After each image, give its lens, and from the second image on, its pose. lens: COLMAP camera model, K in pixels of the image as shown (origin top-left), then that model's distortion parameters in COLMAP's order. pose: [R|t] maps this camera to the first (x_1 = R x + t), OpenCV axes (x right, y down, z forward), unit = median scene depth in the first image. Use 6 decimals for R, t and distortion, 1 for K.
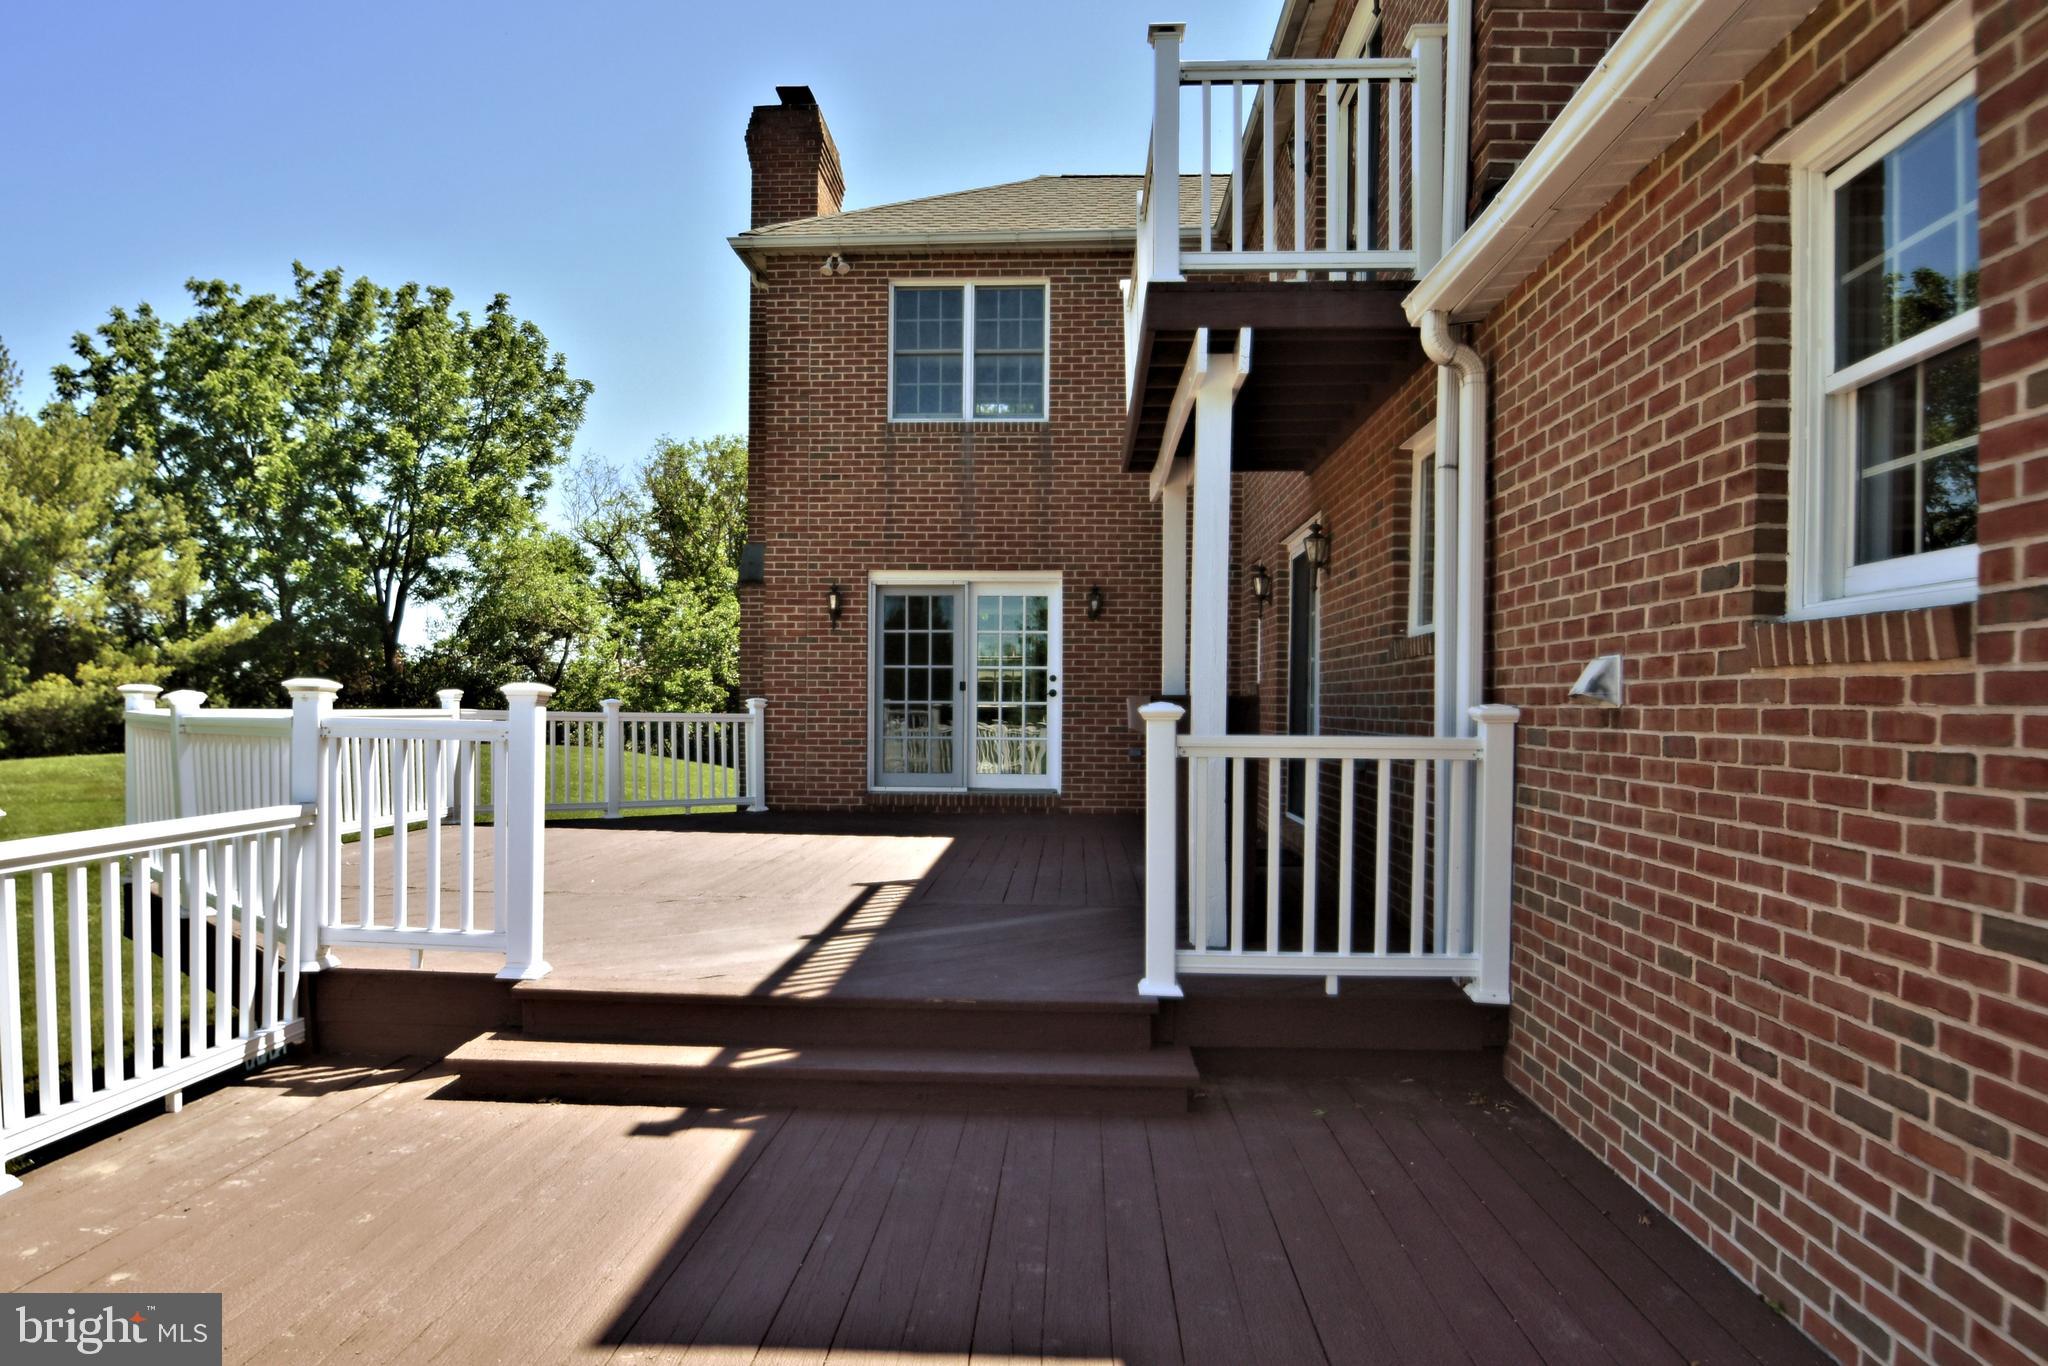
lens RADIAL K [[1332.5, 0, 949.7], [0, 1332.5, 737.7], [0, 0, 1]] dist [-0.050881, -0.001128]
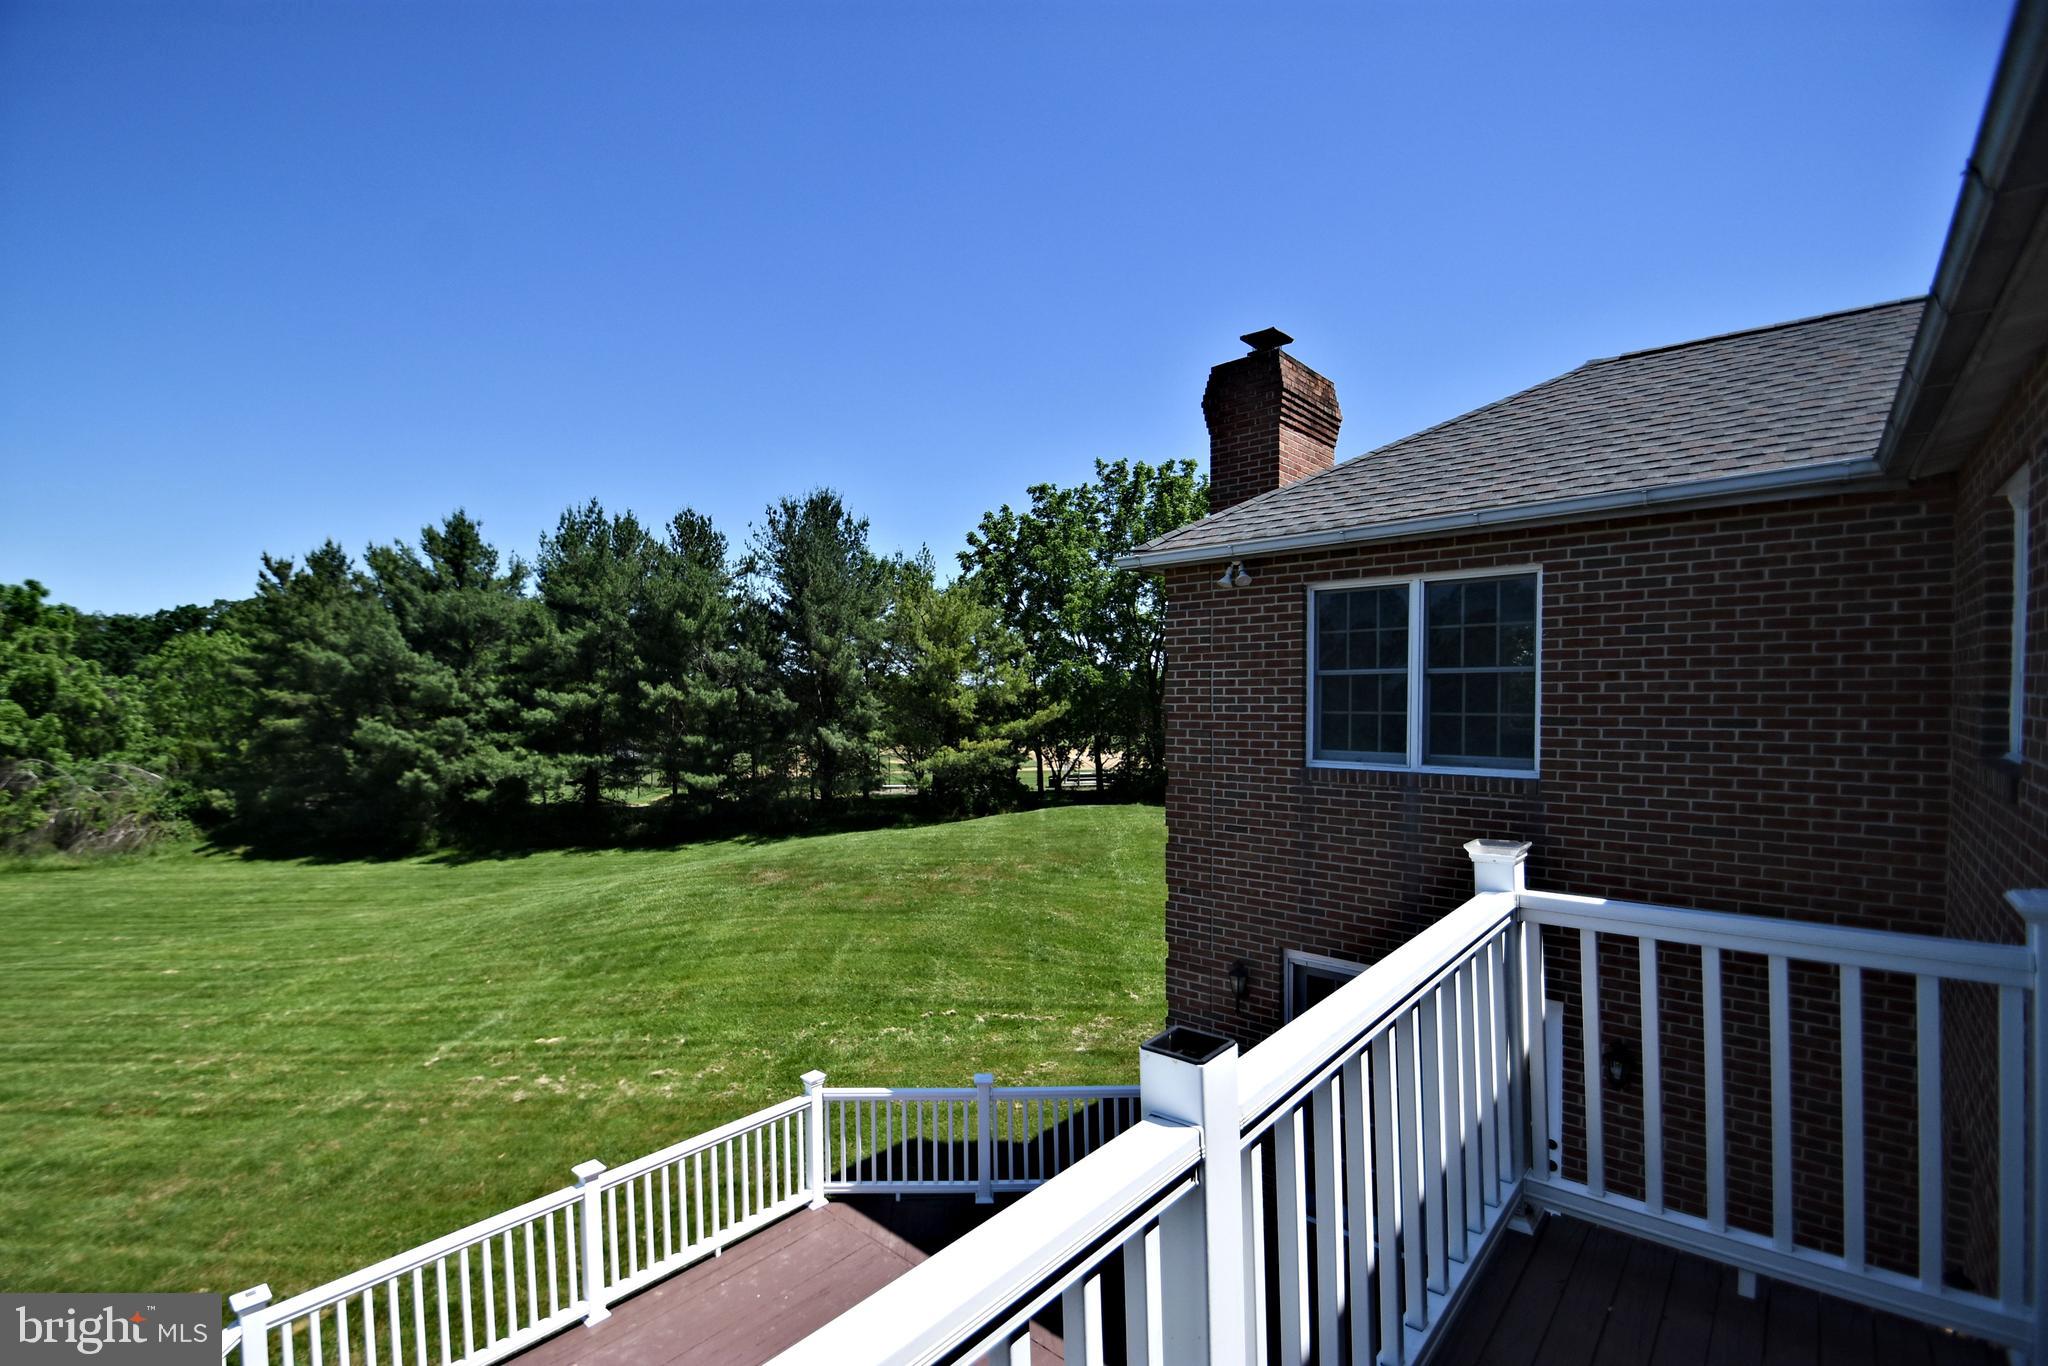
lens RADIAL K [[881.6, 0, 992.6], [0, 881.6, 729.3], [0, 0, 1]] dist [0.019061, -0.023591]
pose [[0.794132, 0.006302, -0.607712, 0.124353], [0.000366, 0.999941, 0.010847, -0.262746], [0.607745, -0.008836, 0.794083, 0.464391]]
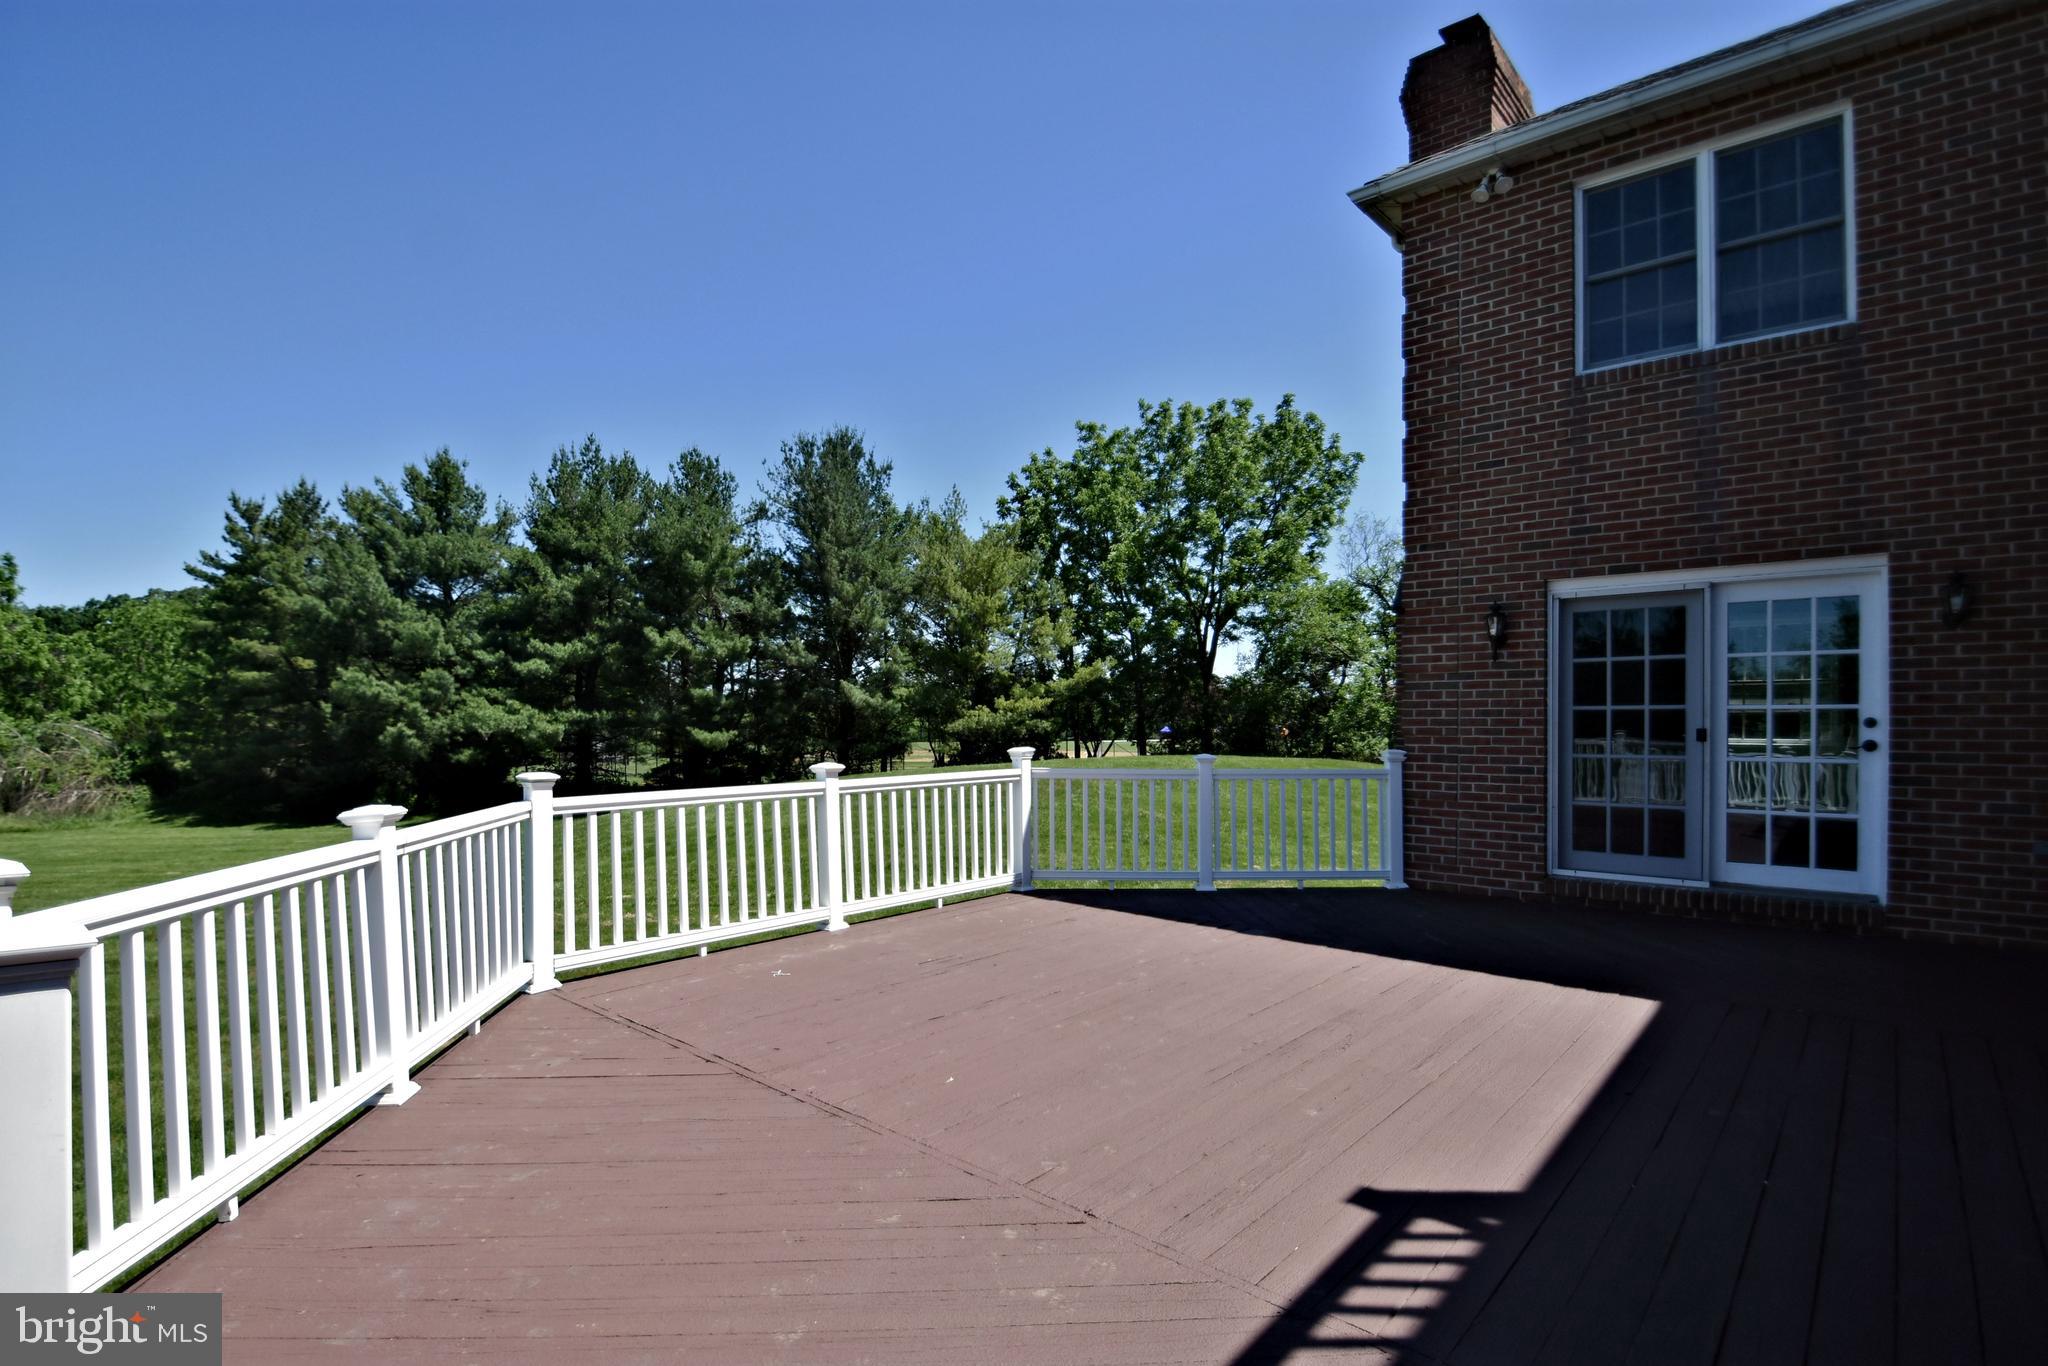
lens RADIAL K [[980.7, 0, 996.8], [0, 980.7, 732.7], [0, 0, 1]] dist [0.000844, -0.016658]
pose [[0.795031, -0.001739, -0.606566, 0.026611], [-0.001281, 0.999989, -0.004546, -0.036973], [0.606568, 0.004391, 0.795020, 0.372928]]
